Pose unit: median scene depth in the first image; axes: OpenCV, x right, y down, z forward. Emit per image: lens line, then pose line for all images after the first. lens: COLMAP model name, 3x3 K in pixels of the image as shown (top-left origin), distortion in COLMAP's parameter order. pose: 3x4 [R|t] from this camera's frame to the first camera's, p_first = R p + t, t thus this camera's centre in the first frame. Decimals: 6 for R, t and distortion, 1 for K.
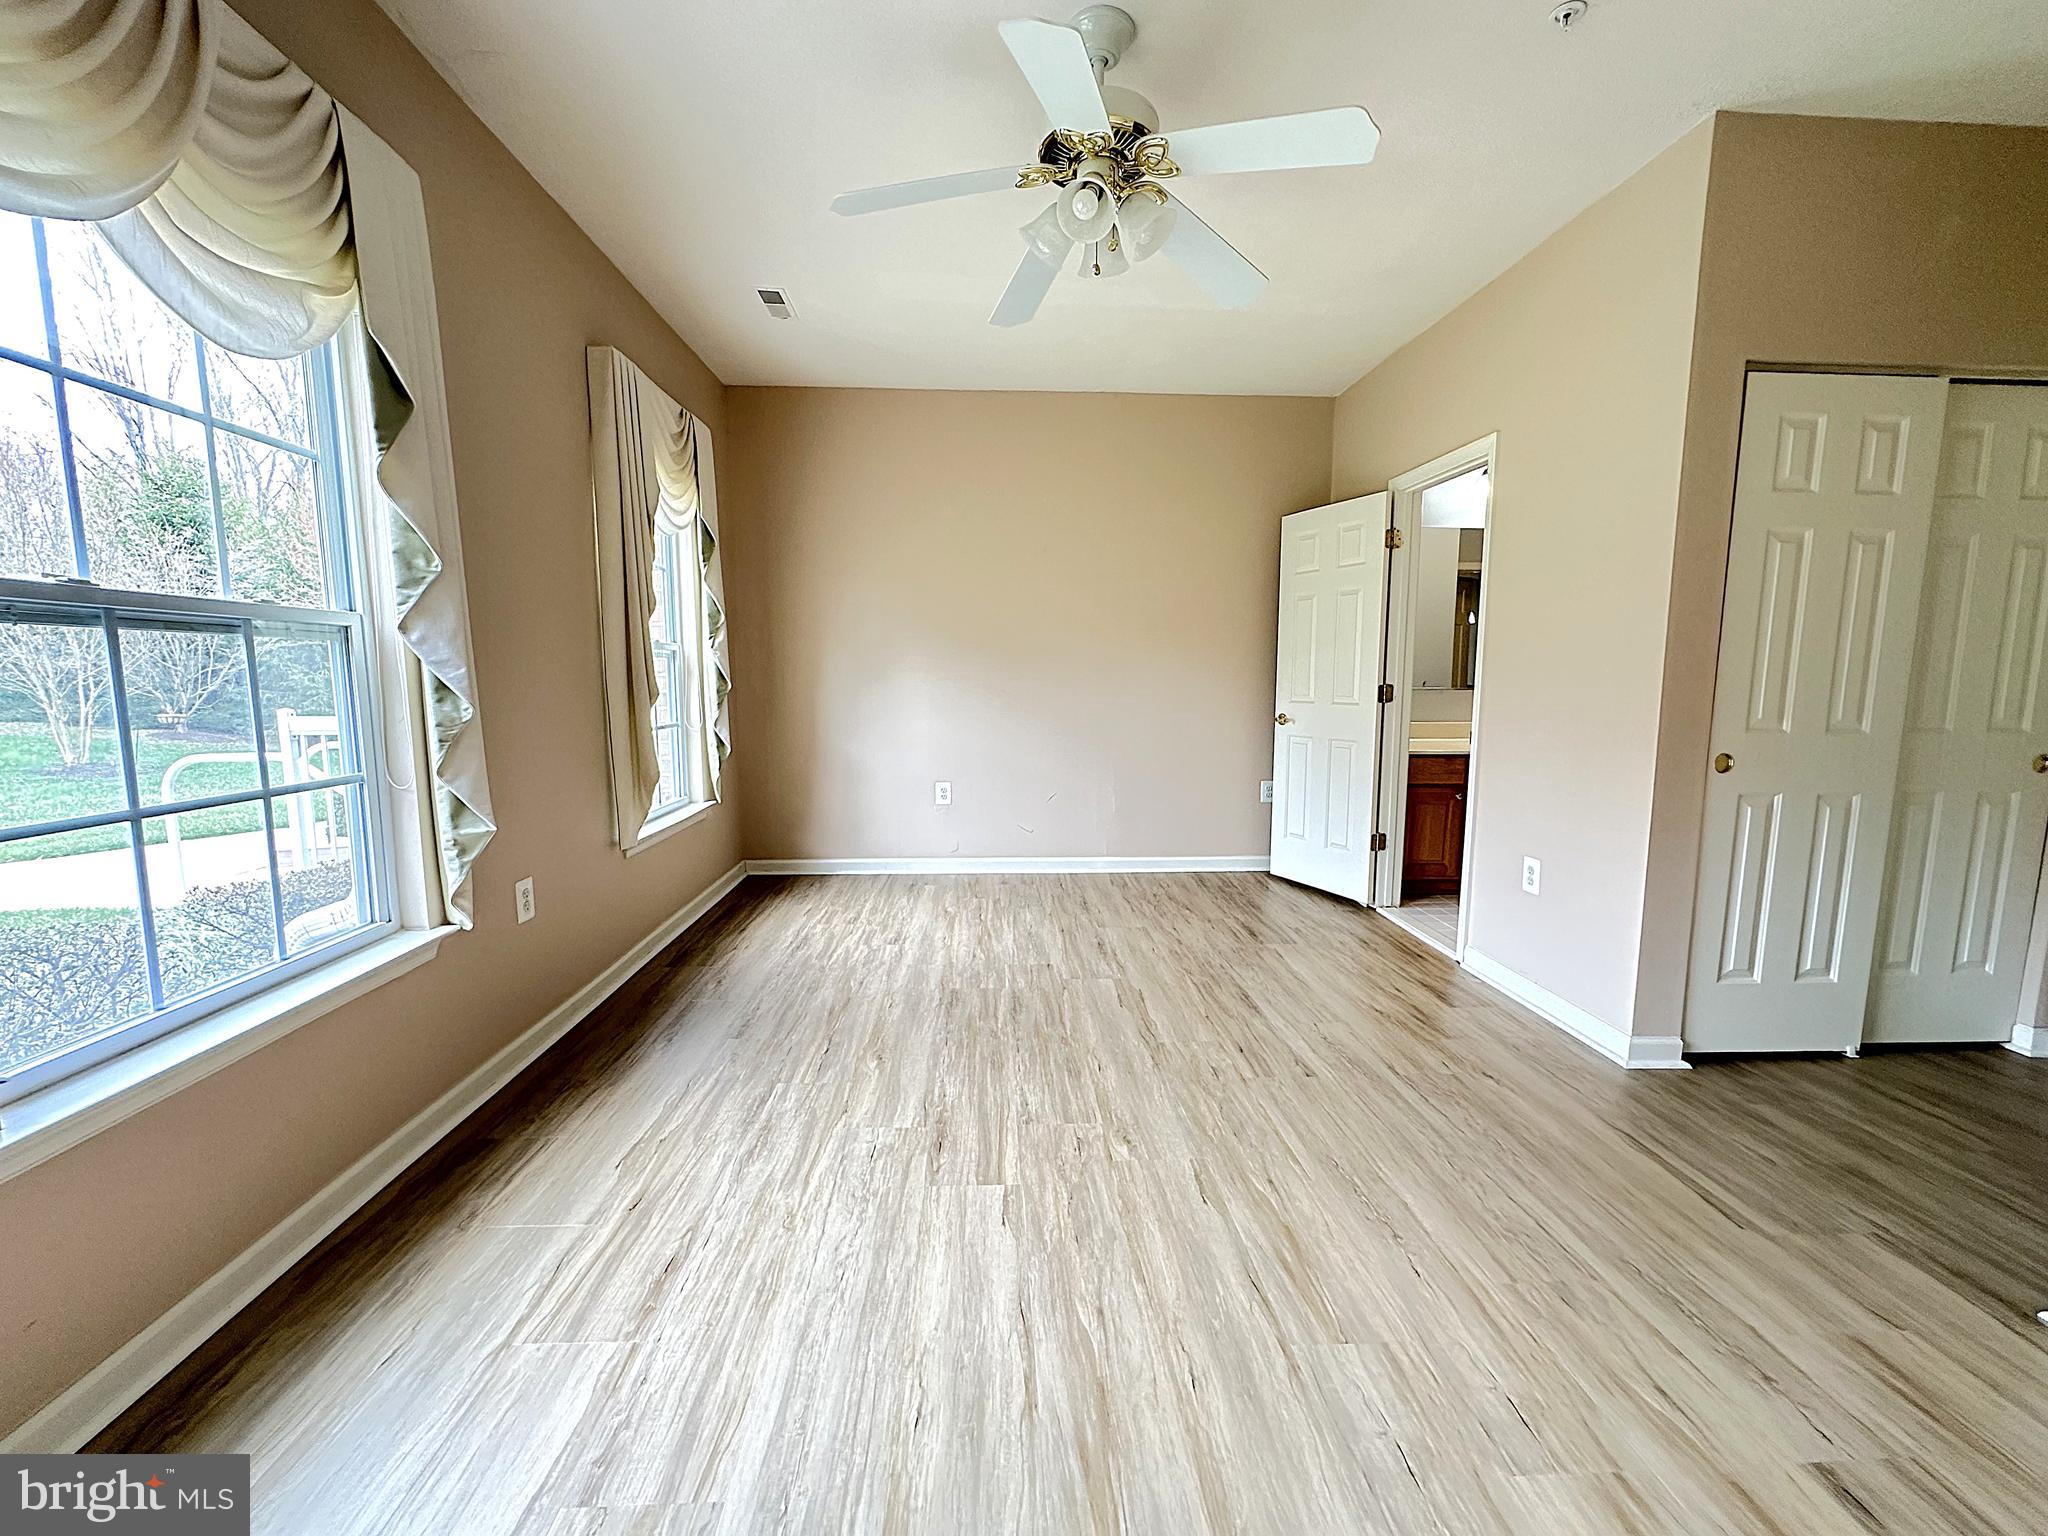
lens RADIAL K [[815.2, 0, 1023.6], [0, 815.2, 771.6], [0, 0, 1]] dist [-0.004265, 0.000880]
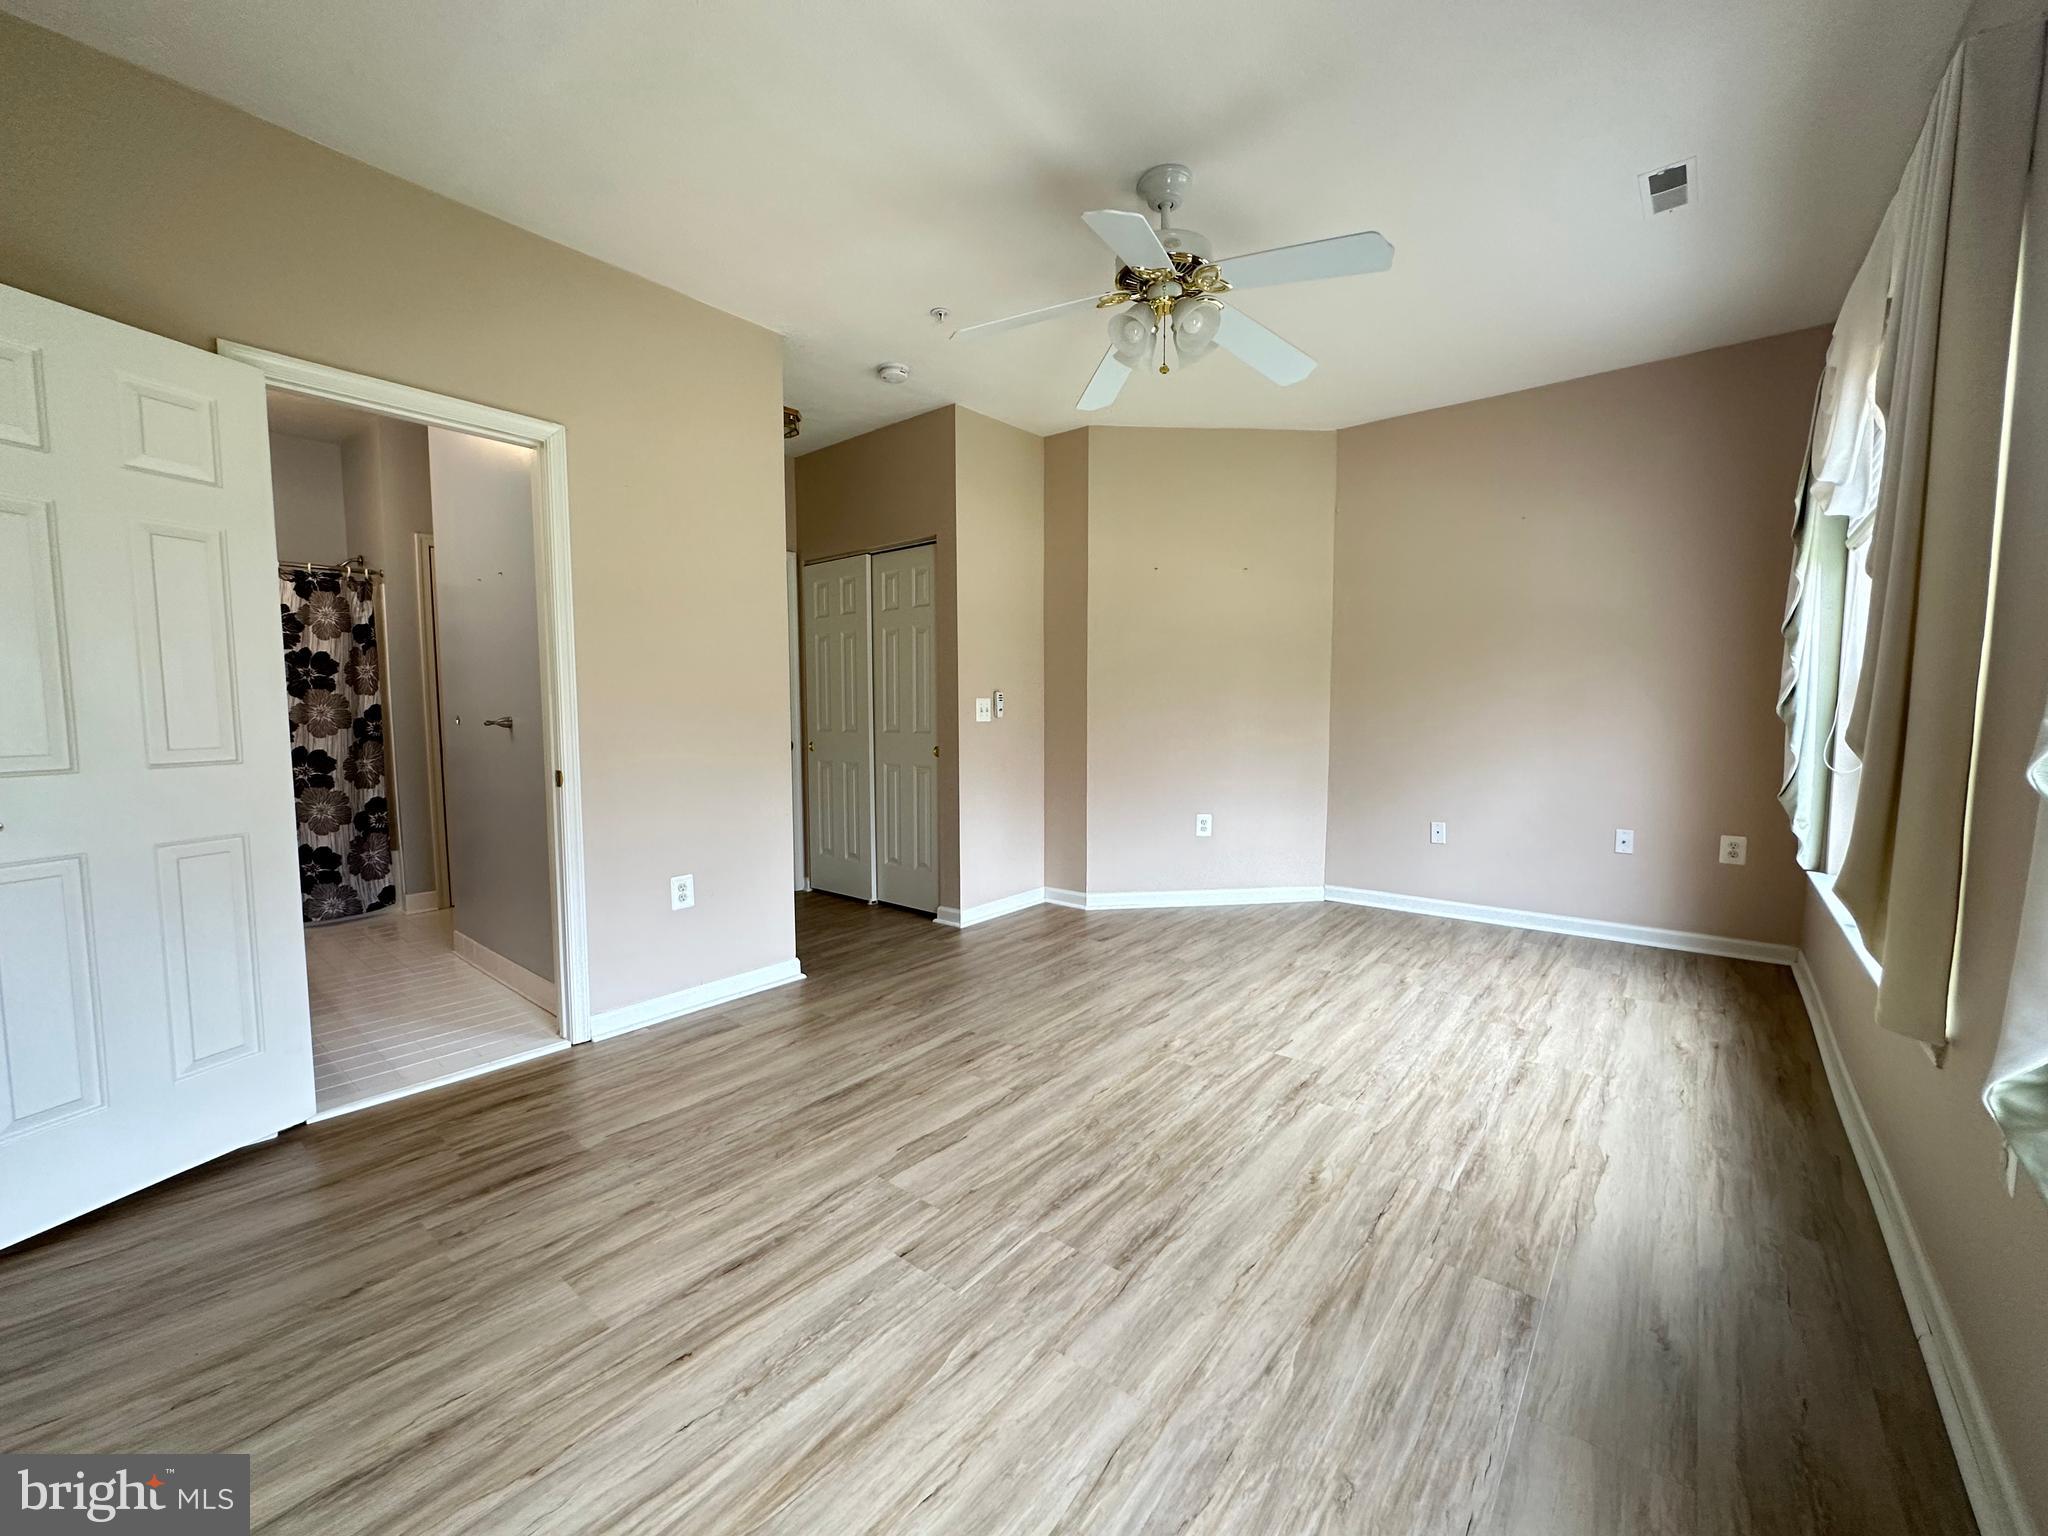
lens RADIAL K [[815.2, 0, 1022.9], [0, 815.2, 769.9], [0, 0, 1]] dist [-0.004265, 0.000880]
pose [[-0.738049, -0.051388, 0.672787, -0.522490], [0.083193, 0.982558, 0.166311, -0.214943], [-0.669599, 0.178717, -0.720901, 1.836426]]
